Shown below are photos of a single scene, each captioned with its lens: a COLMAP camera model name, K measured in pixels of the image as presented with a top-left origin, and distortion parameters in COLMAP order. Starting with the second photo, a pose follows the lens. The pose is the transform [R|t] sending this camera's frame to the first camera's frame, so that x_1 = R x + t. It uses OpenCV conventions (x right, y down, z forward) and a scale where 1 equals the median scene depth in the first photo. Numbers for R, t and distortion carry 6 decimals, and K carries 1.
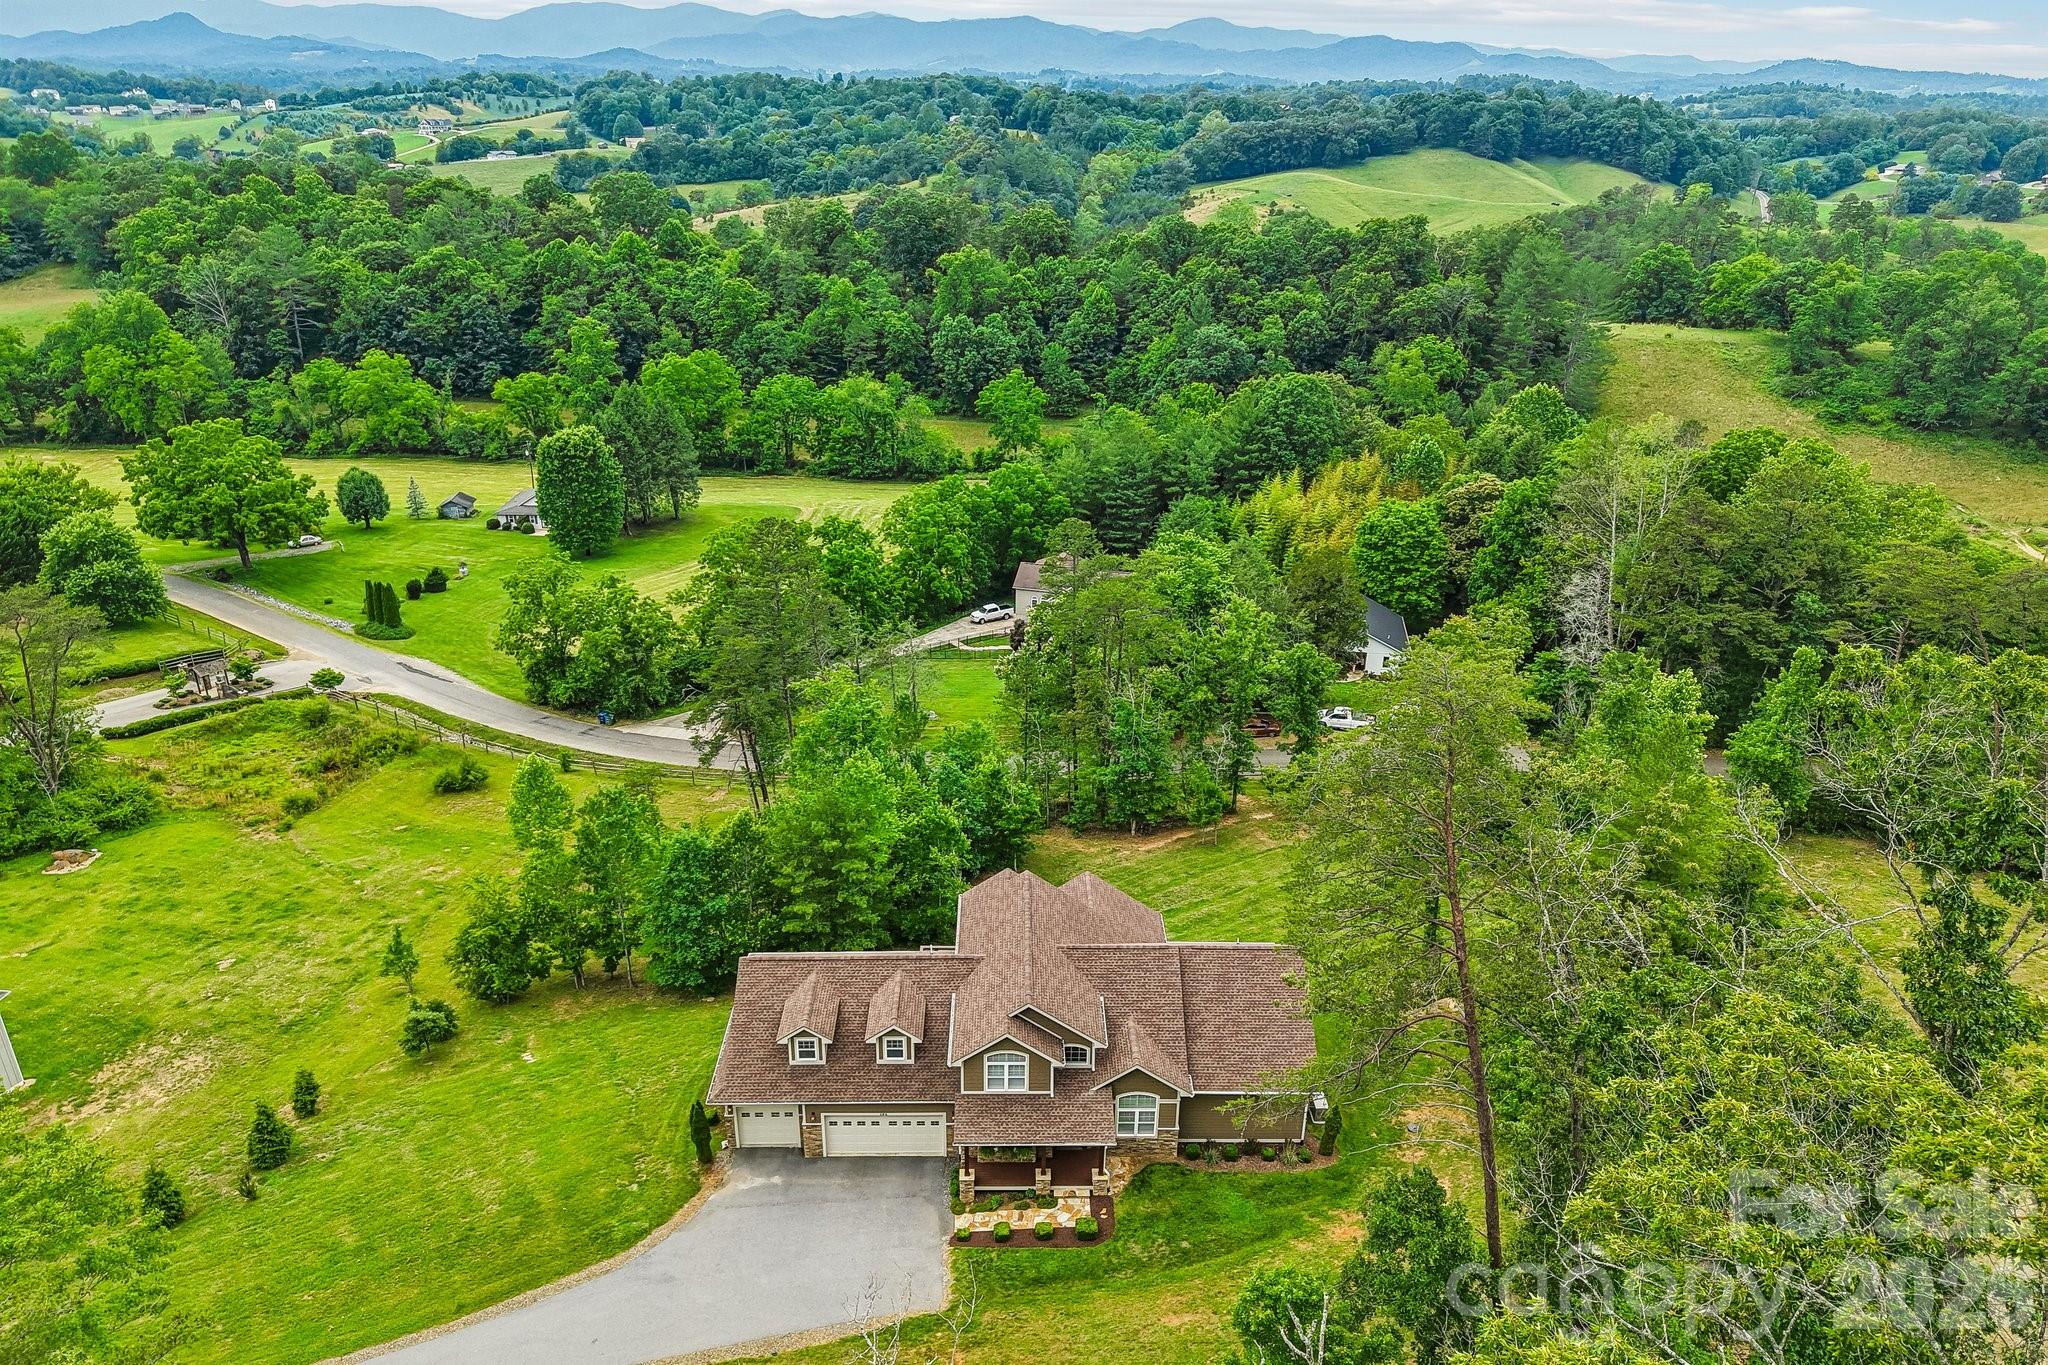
lens RADIAL K [[1370.3, 0, 1019.5], [0, 1370.3, 683.2], [0, 0, 1]] dist [0.016239, -0.008456]
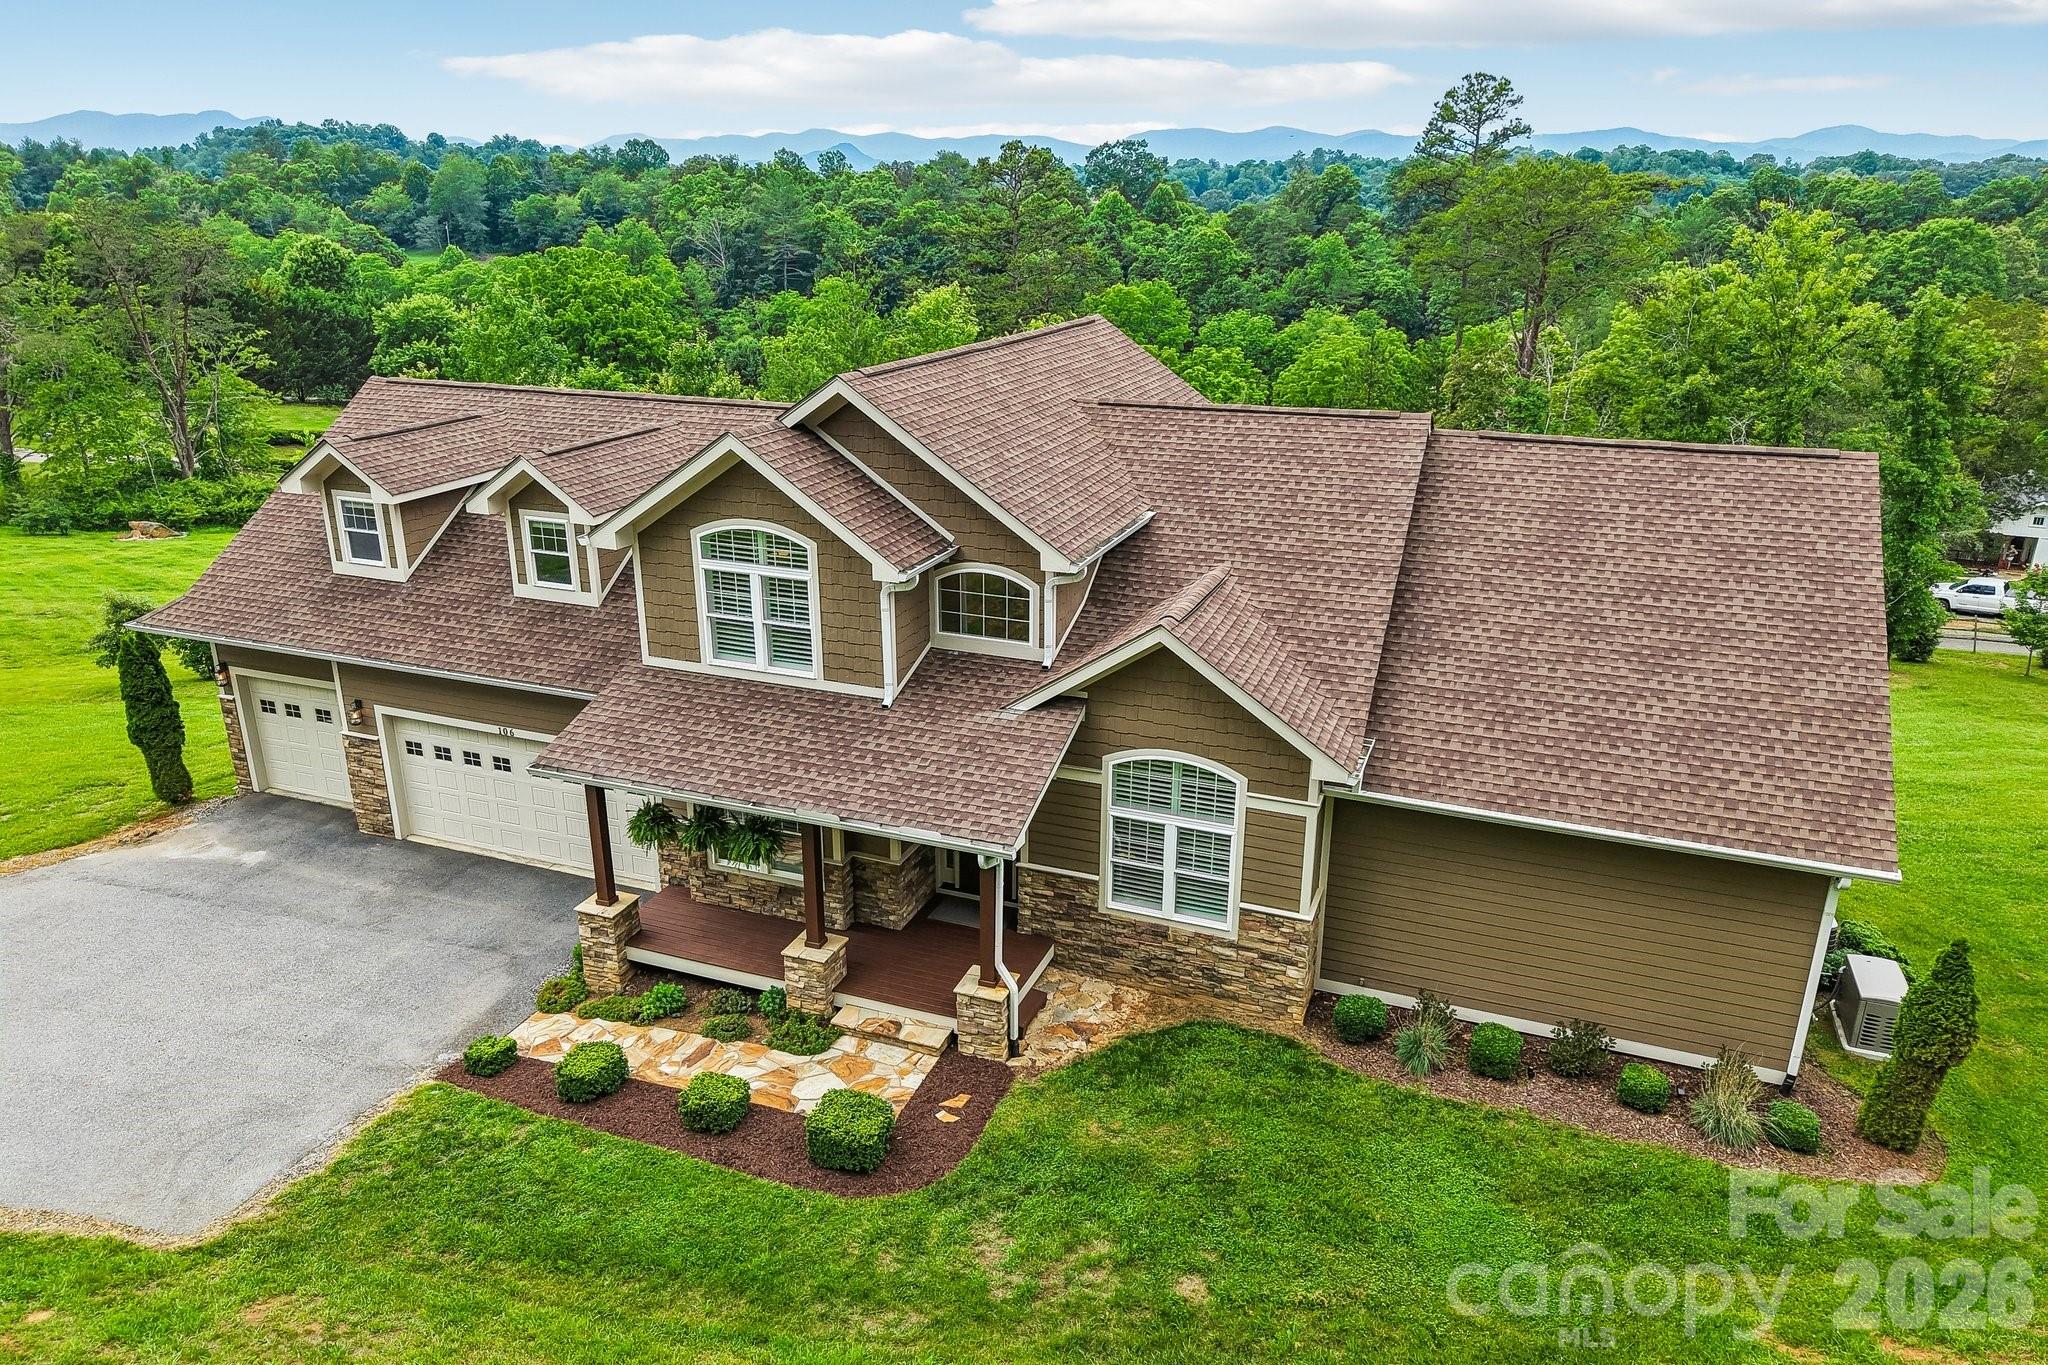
lens RADIAL K [[1370.3, 0, 1019.5], [0, 1370.3, 683.2], [0, 0, 1]] dist [0.016239, -0.008456]
pose [[0.926757, 0.120604, -0.355777, 0.035759], [-0.146956, 0.987983, -0.047887, 0.068404], [0.345726, 0.096663, 0.933343, 0.161362]]
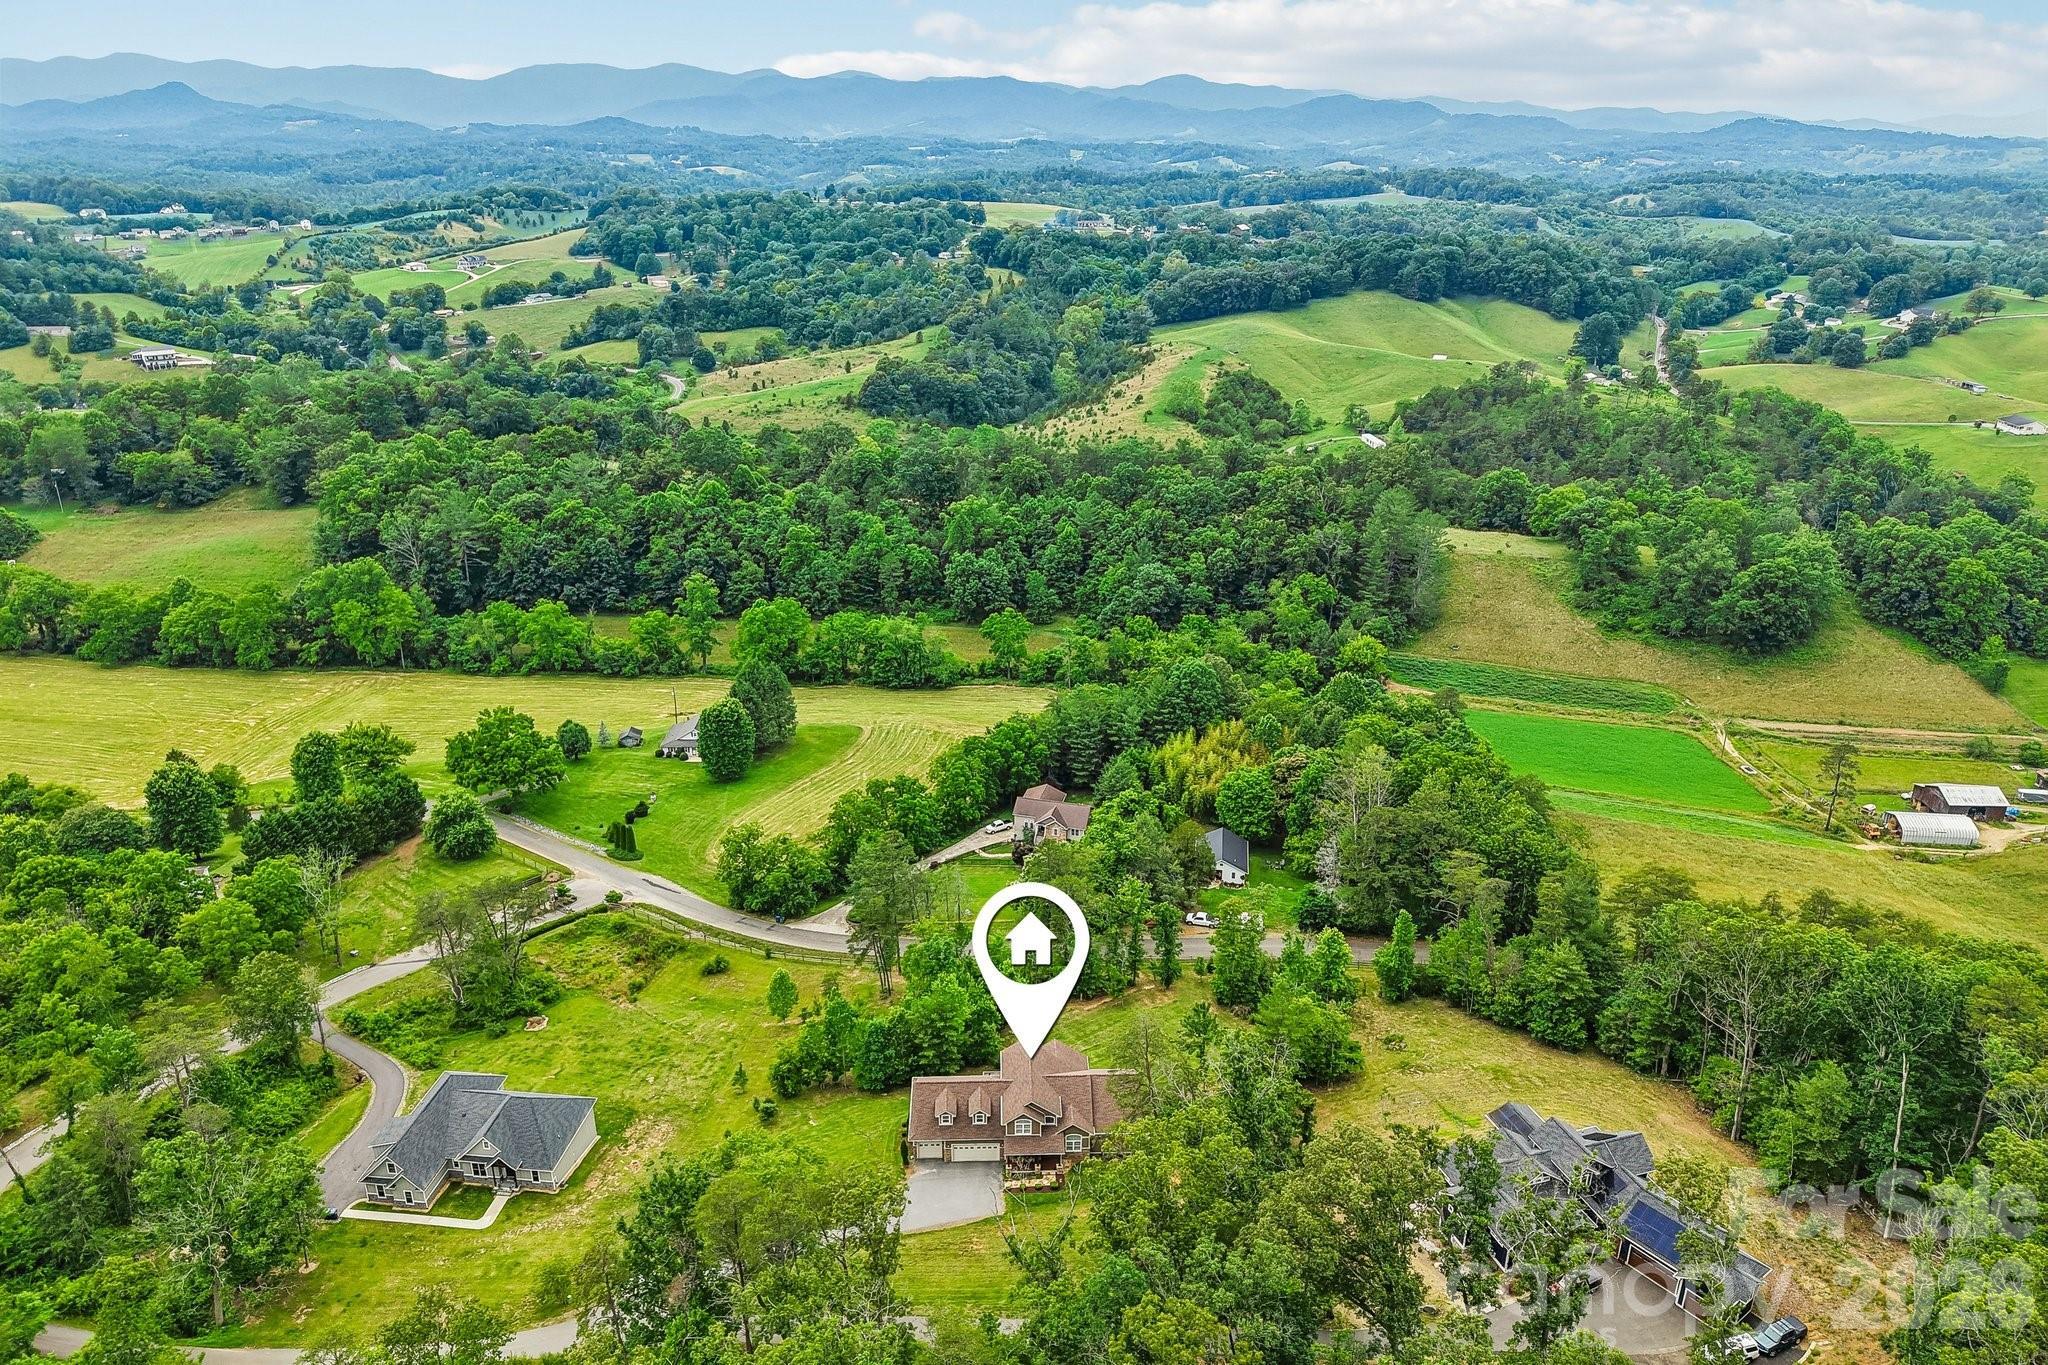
lens RADIAL K [[1370.3, 0, 1019.5], [0, 1370.3, 683.2], [0, 0, 1]] dist [0.016239, -0.008456]
pose [[0.999864, -0.011473, 0.011847, -0.008514], [0.011824, 0.999480, -0.029988, -0.109023], [-0.011497, 0.030124, 0.999480, -0.369587]]
